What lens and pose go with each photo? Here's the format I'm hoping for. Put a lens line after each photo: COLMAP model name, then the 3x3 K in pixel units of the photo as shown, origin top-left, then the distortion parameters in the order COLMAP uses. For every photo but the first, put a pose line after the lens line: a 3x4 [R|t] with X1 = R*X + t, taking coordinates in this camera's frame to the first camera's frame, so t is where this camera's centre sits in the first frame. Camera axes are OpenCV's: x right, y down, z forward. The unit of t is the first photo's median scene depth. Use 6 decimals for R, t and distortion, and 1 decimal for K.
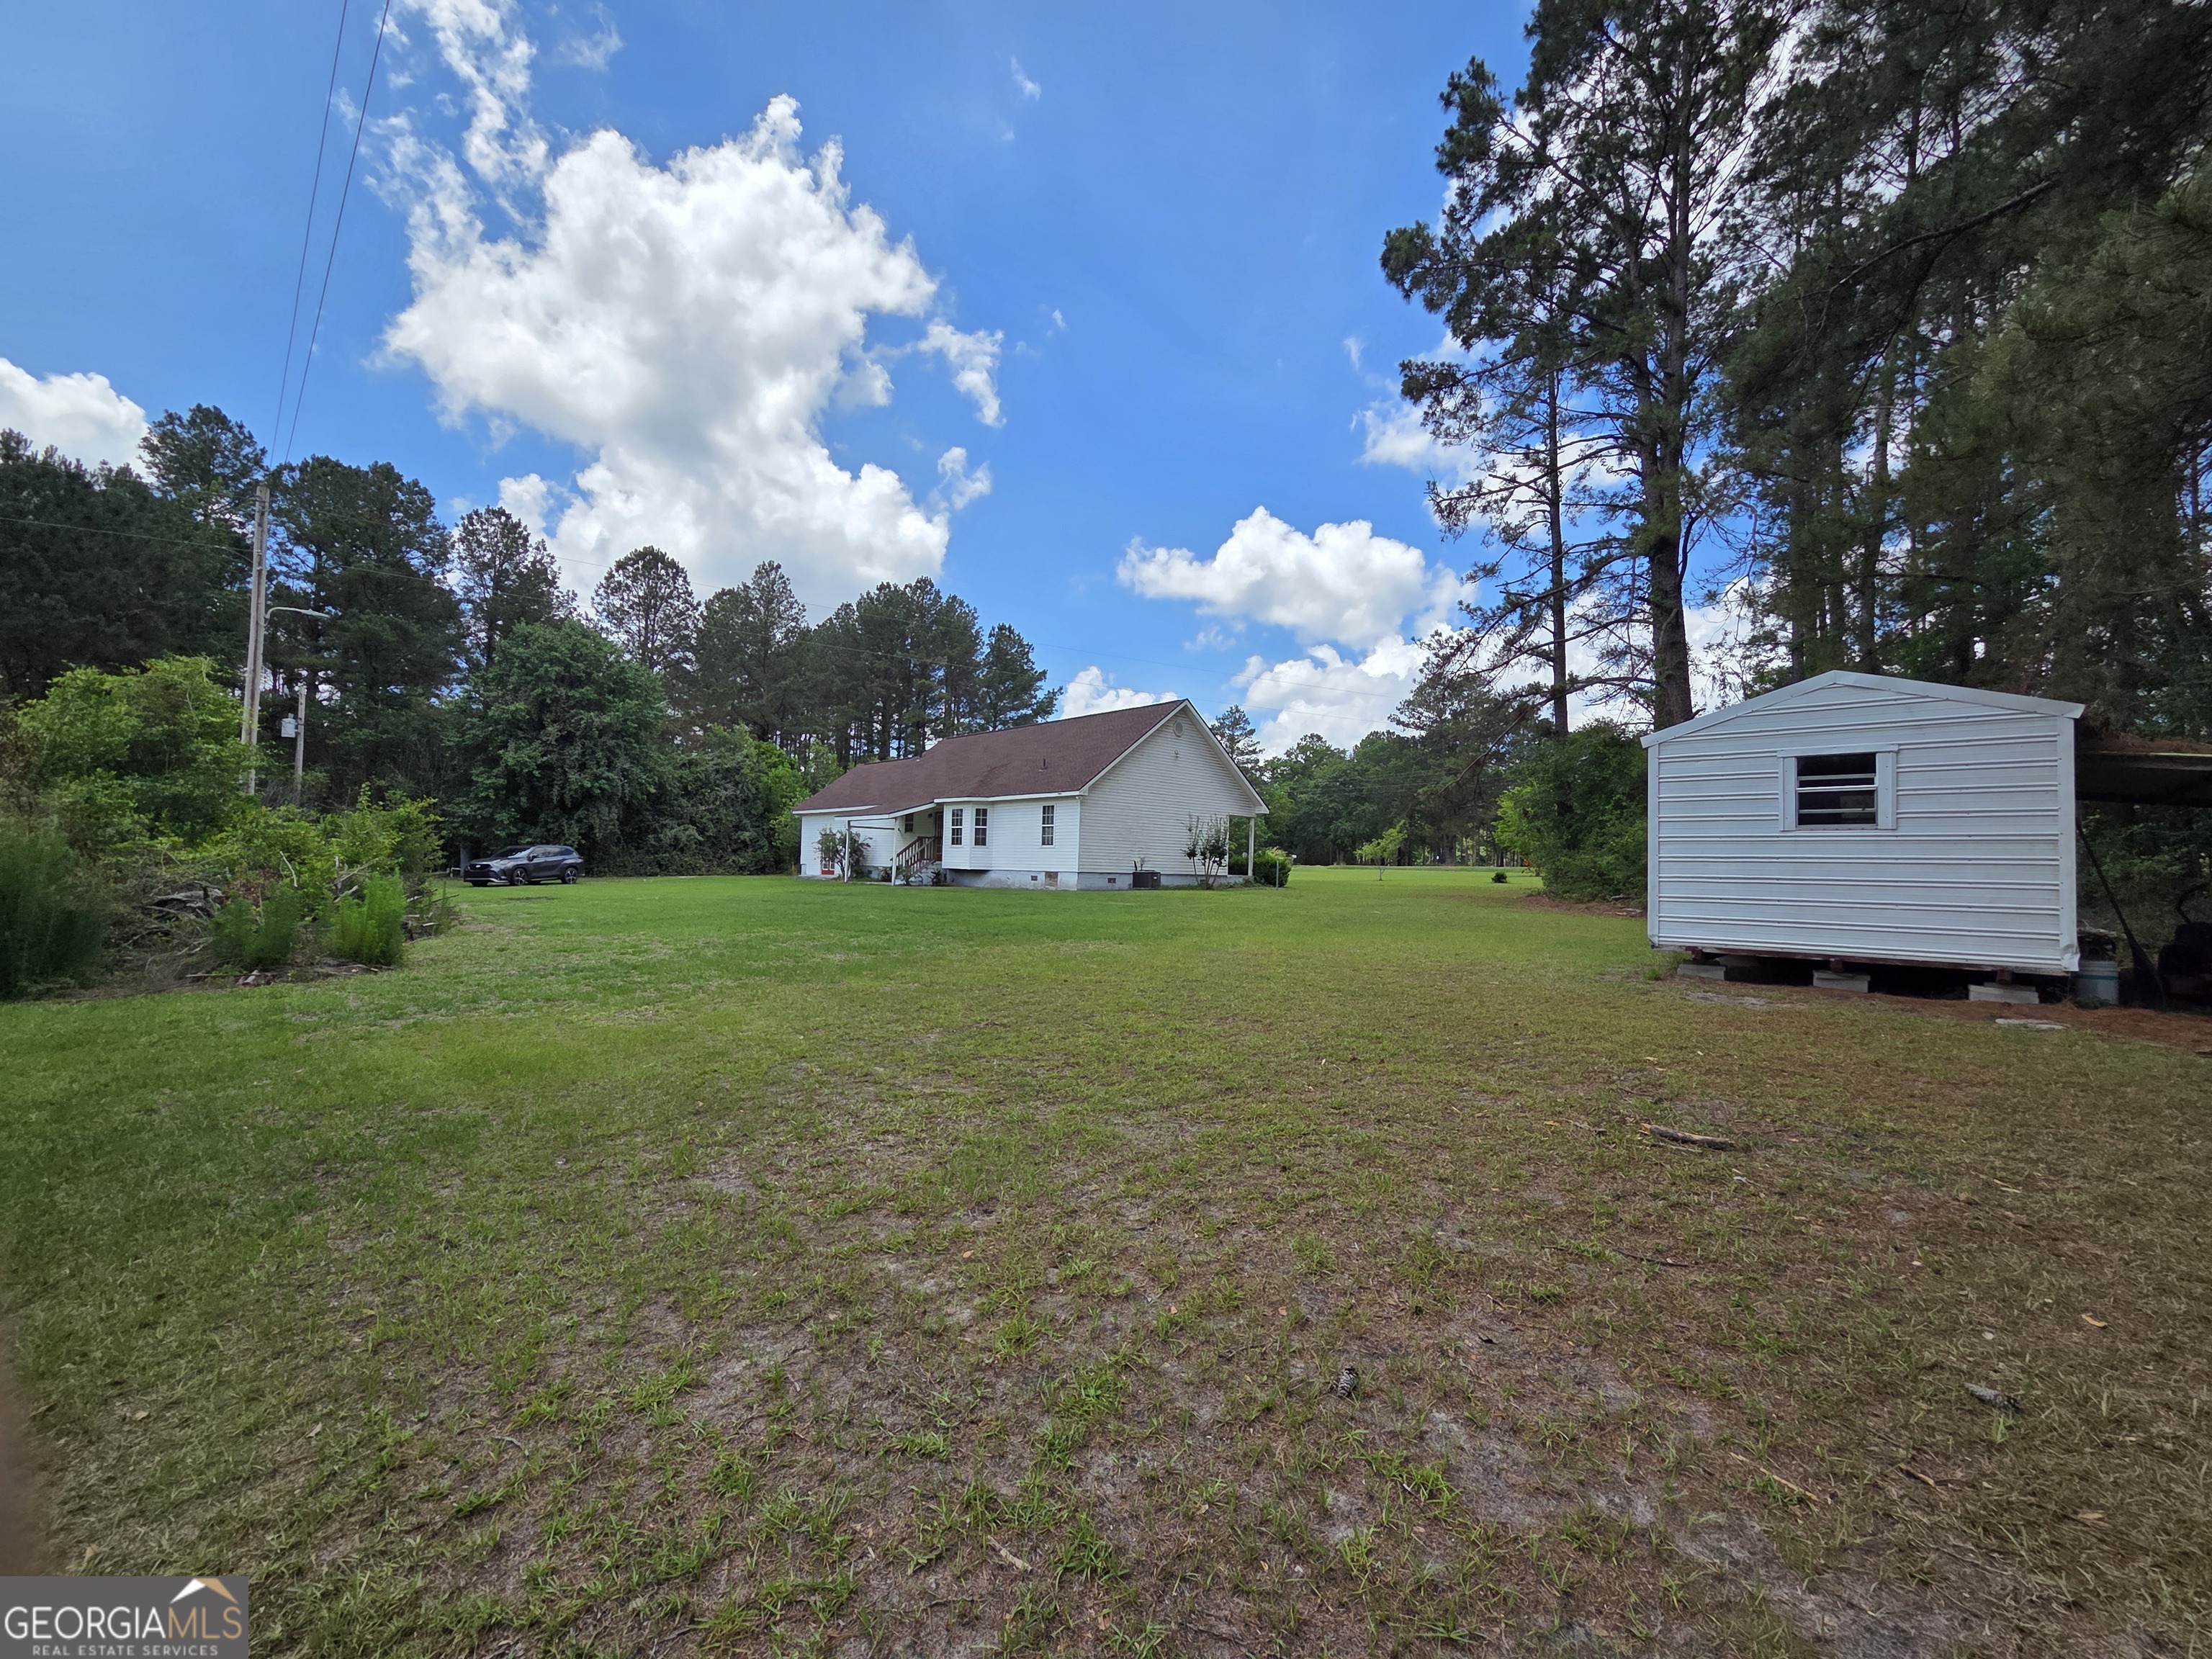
lens RADIAL K [[907.4, 0, 1114.8], [0, 907.4, 828.2], [0, 0, 1]] dist [0.003074, -0.000340]
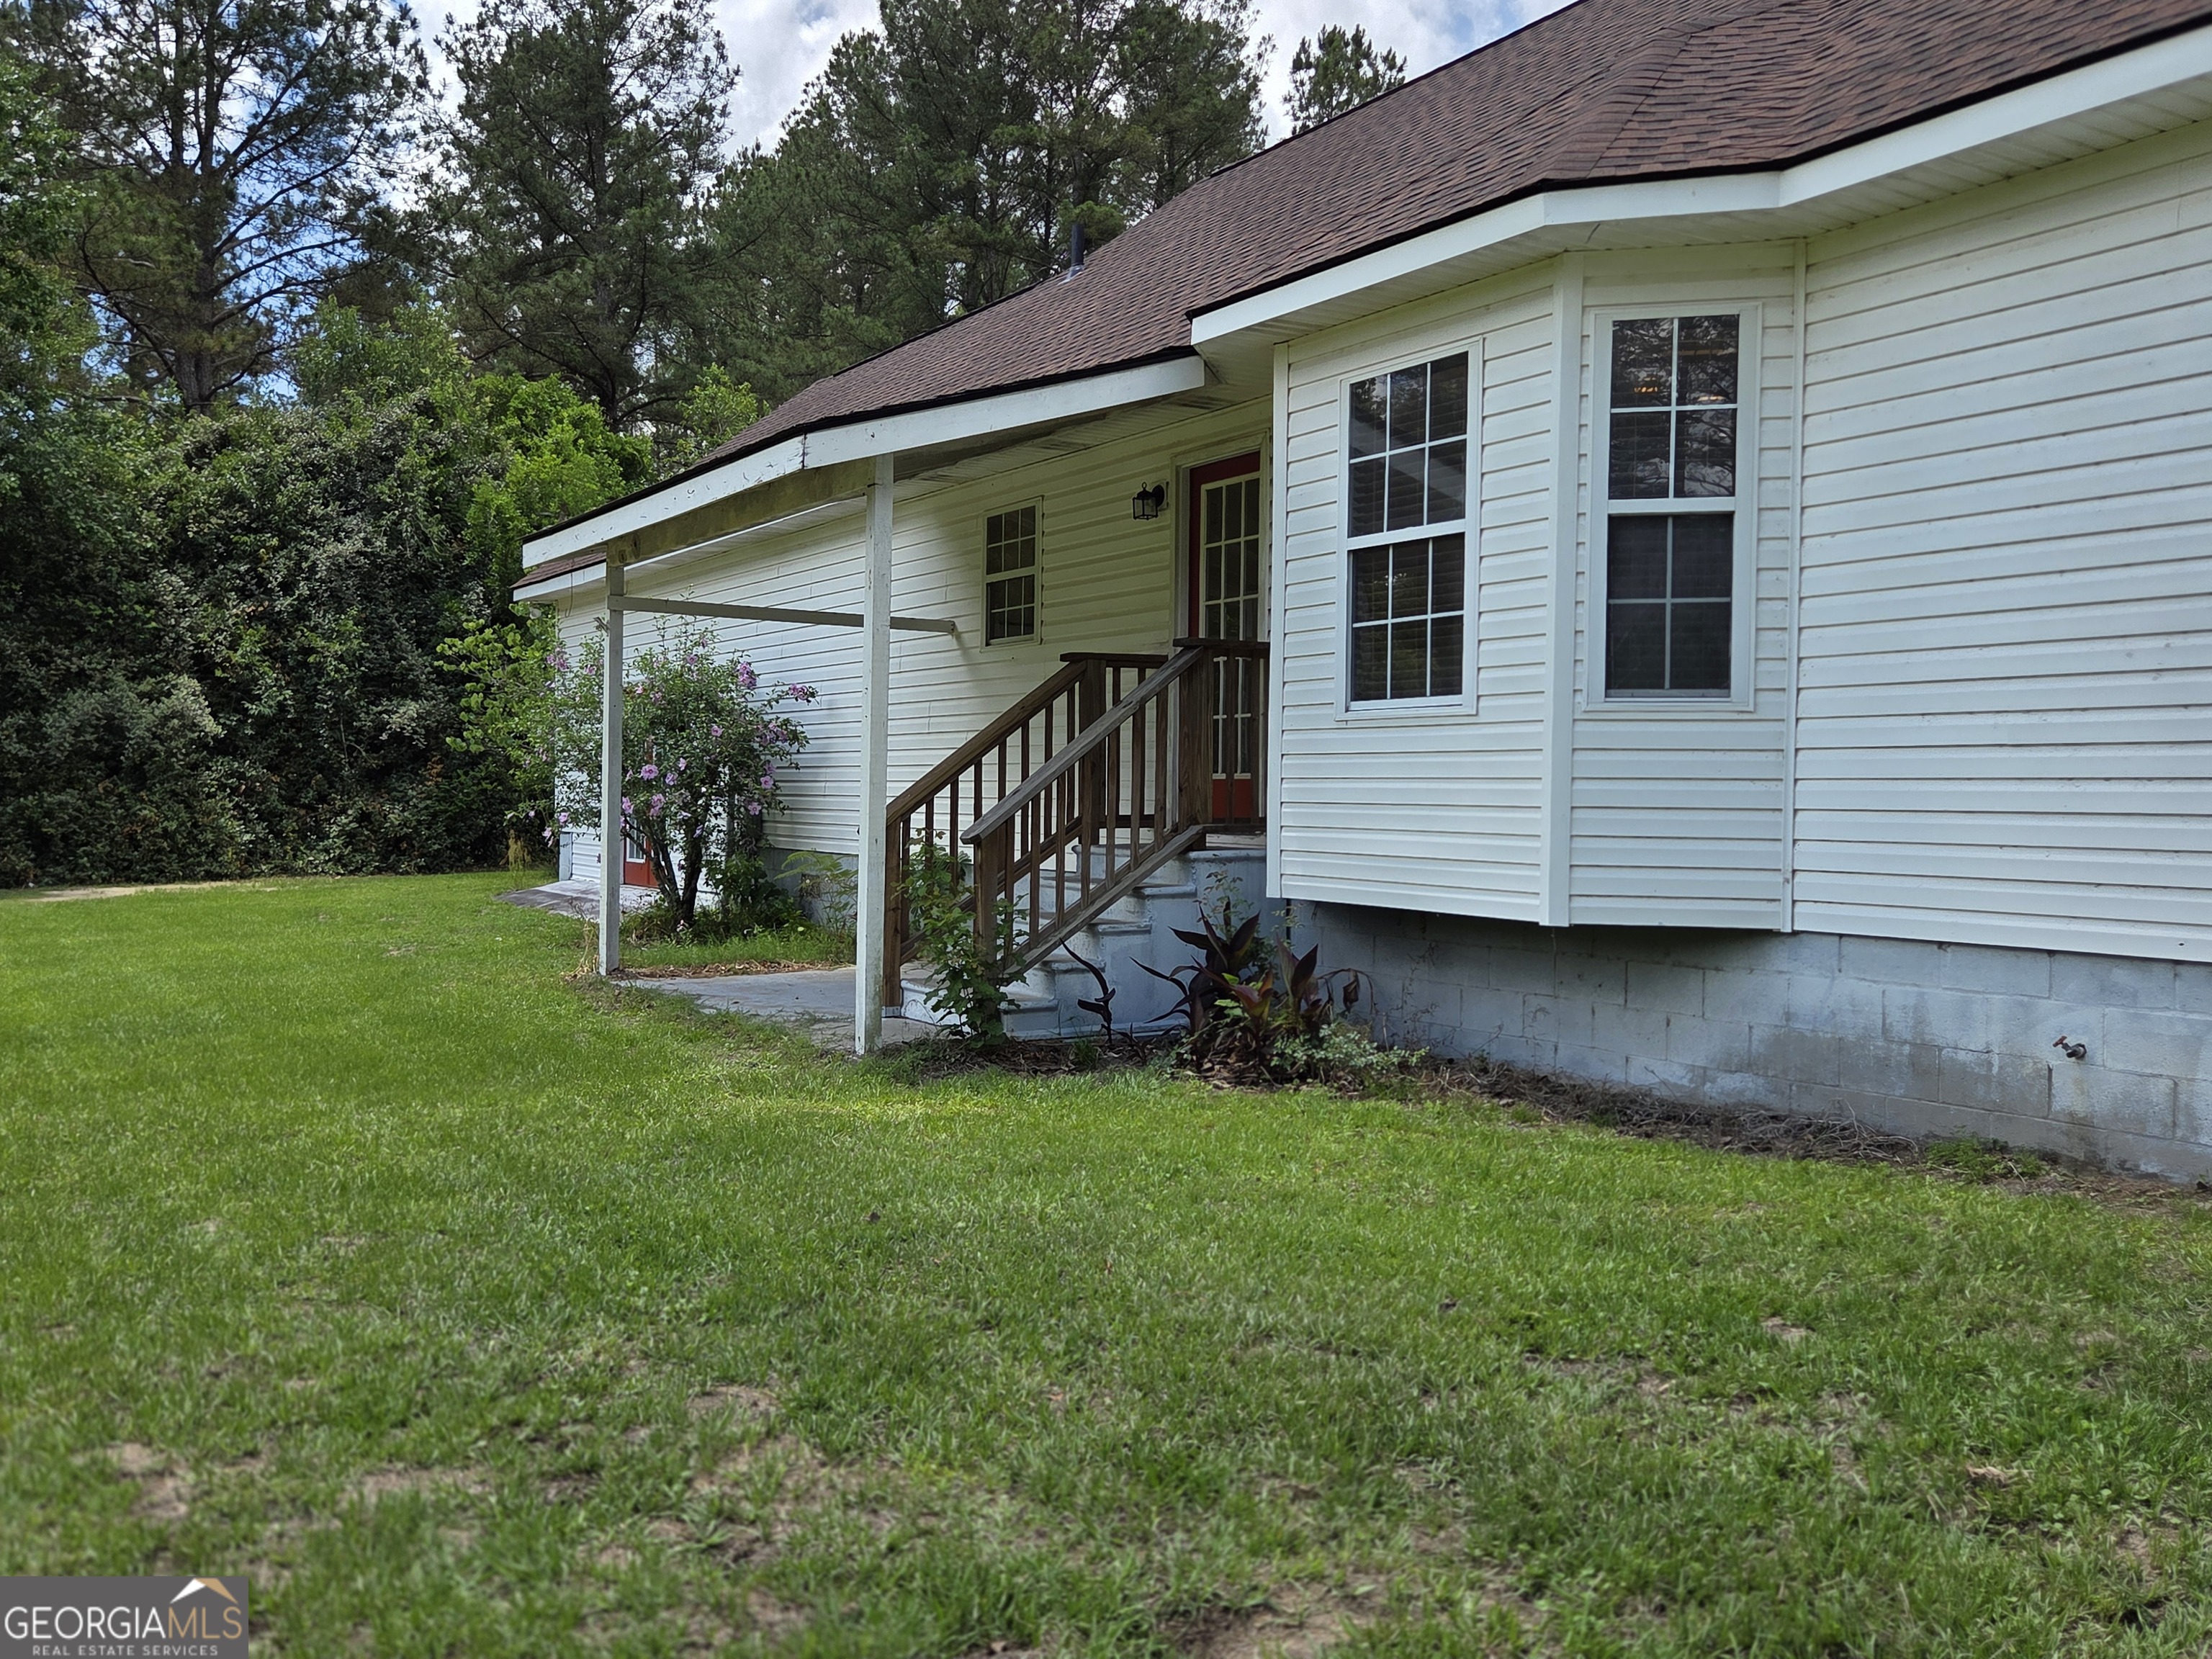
lens RADIAL K [[1903.3, 0, 1104.6], [0, 1903.3, 833.0], [0, 0, 1]] dist [-0.002821, -0.000842]
pose [[0.978968, -0.008967, -0.203816, -0.114499], [0.021450, 0.998021, 0.059118, 0.014367], [0.202882, -0.062247, 0.977223, 0.539609]]
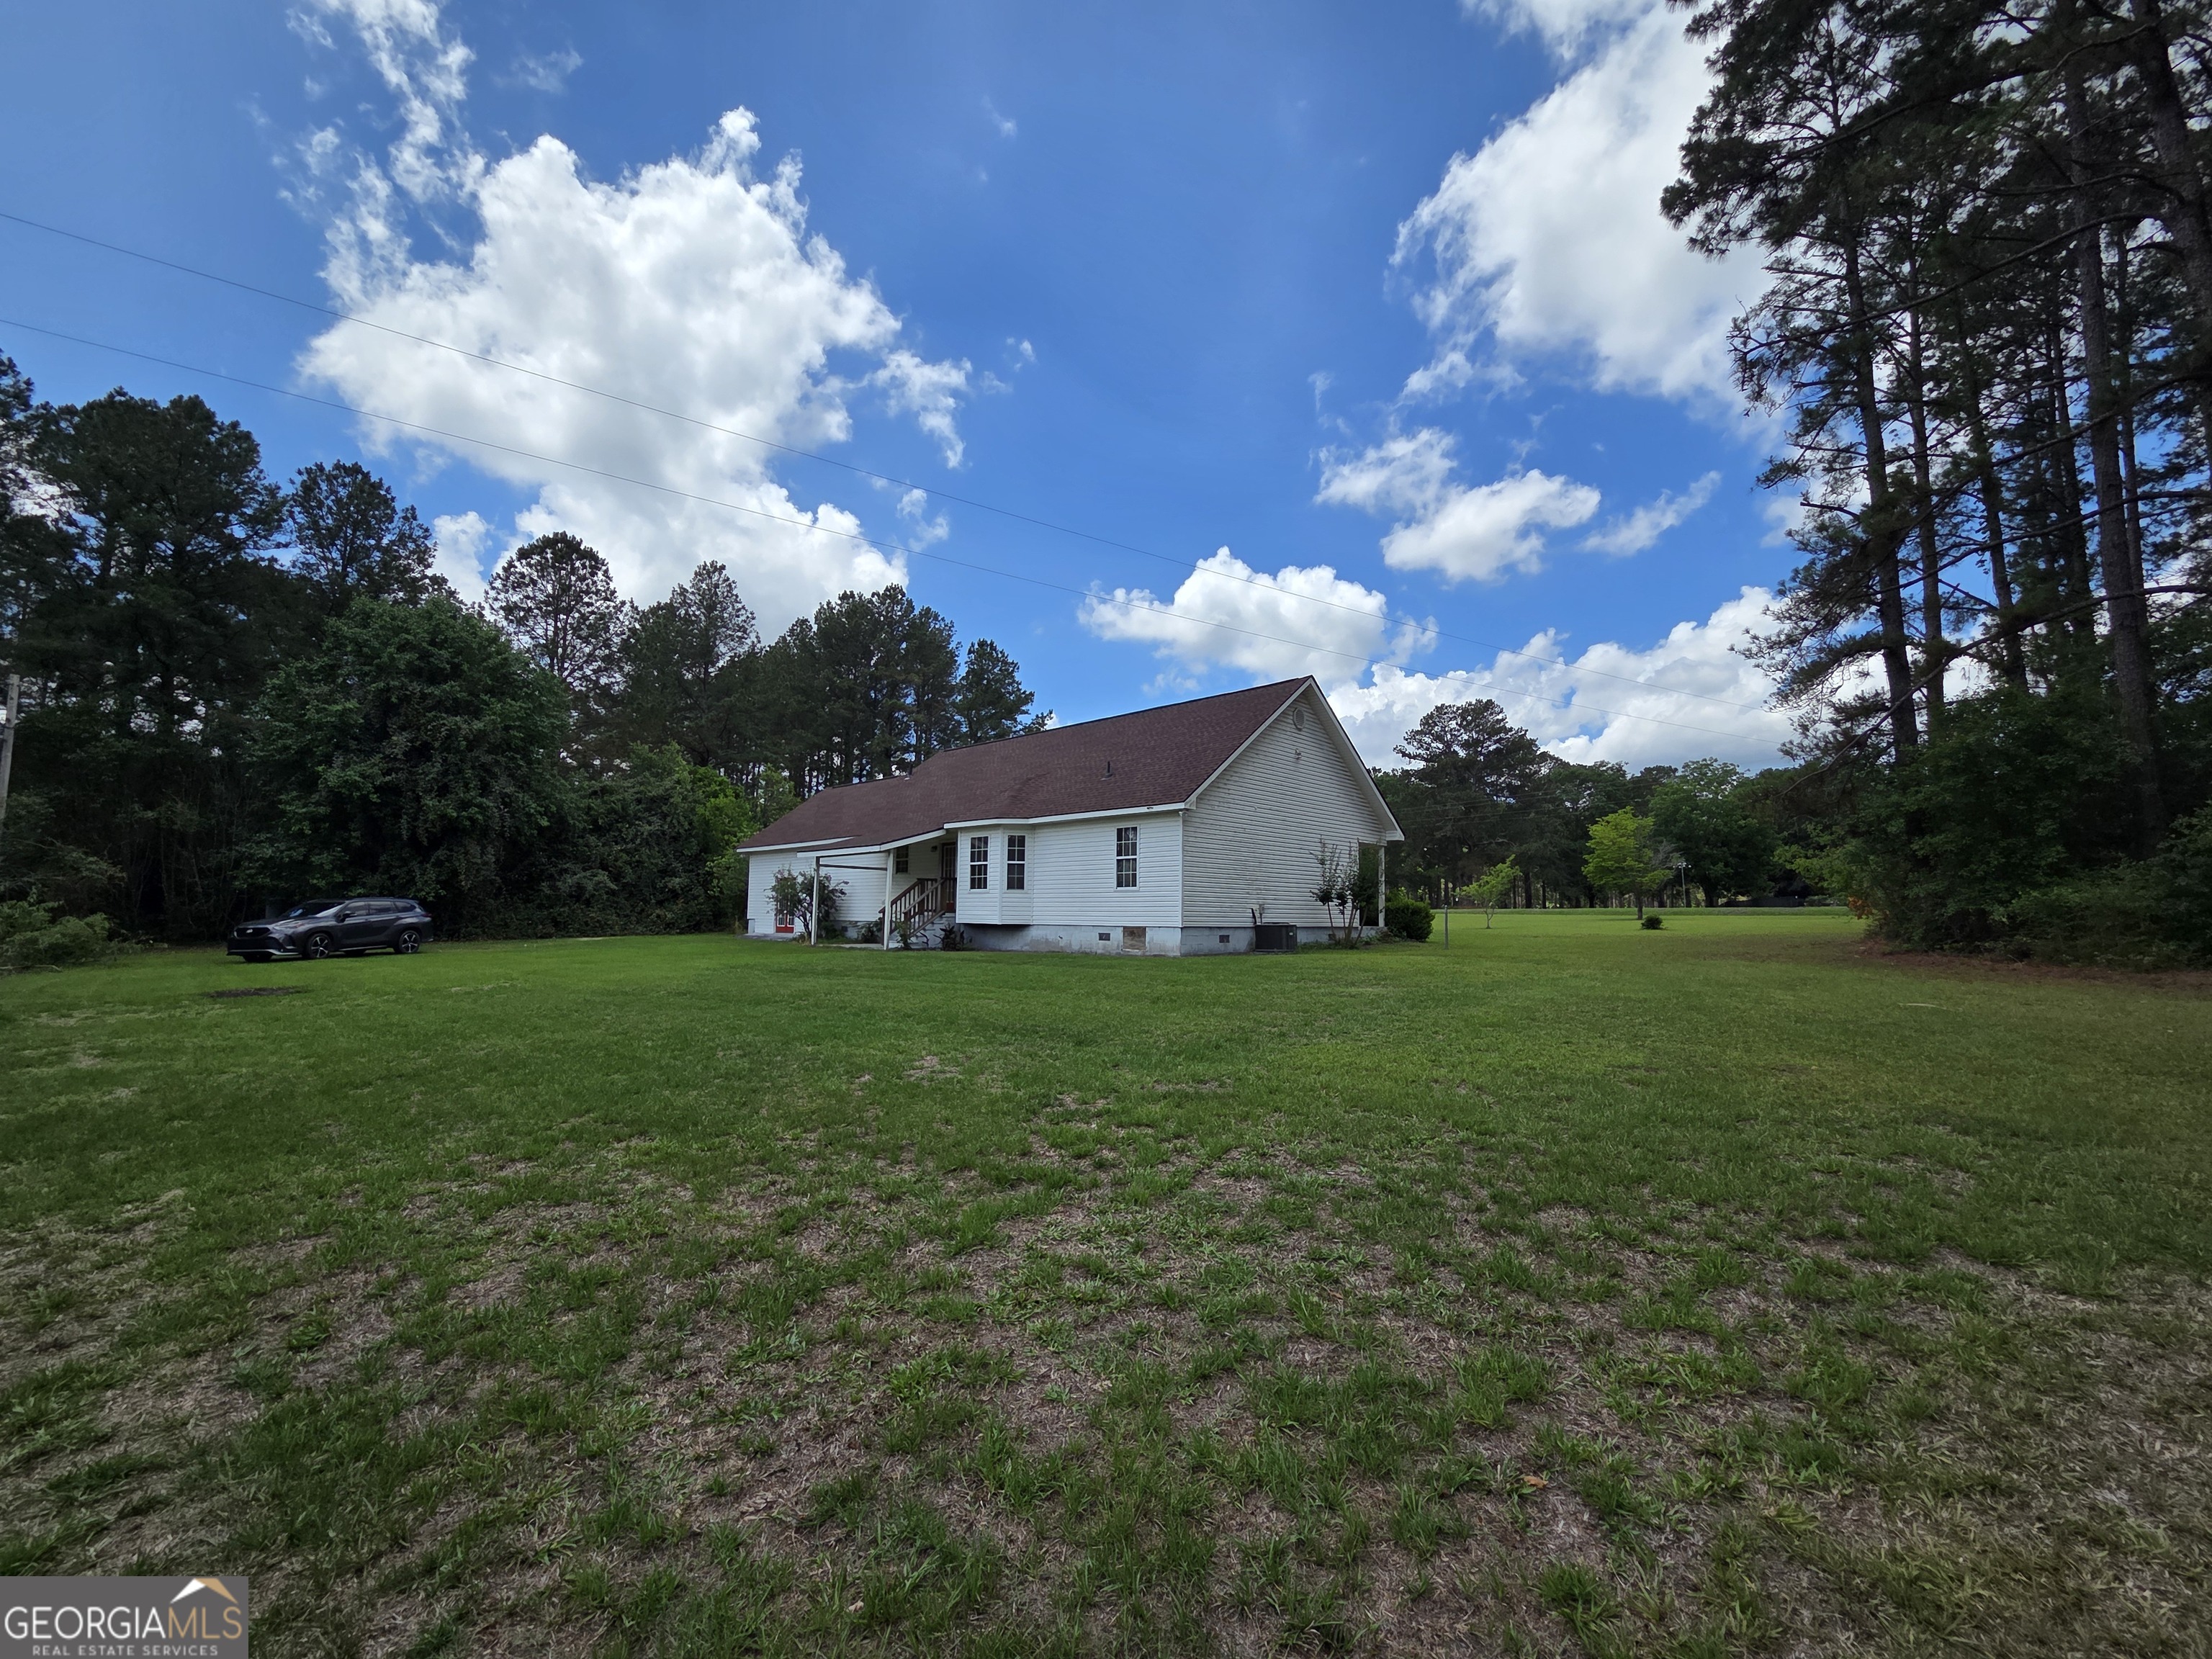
lens RADIAL K [[873.1, 0, 1133.7], [0, 873.1, 836.1], [0, 0, 1]] dist [-0.016018, -0.000041]
pose [[0.996593, -0.009555, 0.081915, -0.077855], [0.013124, 0.998983, -0.043138, 0.005840], [-0.081420, 0.044066, 0.995705, 0.231785]]
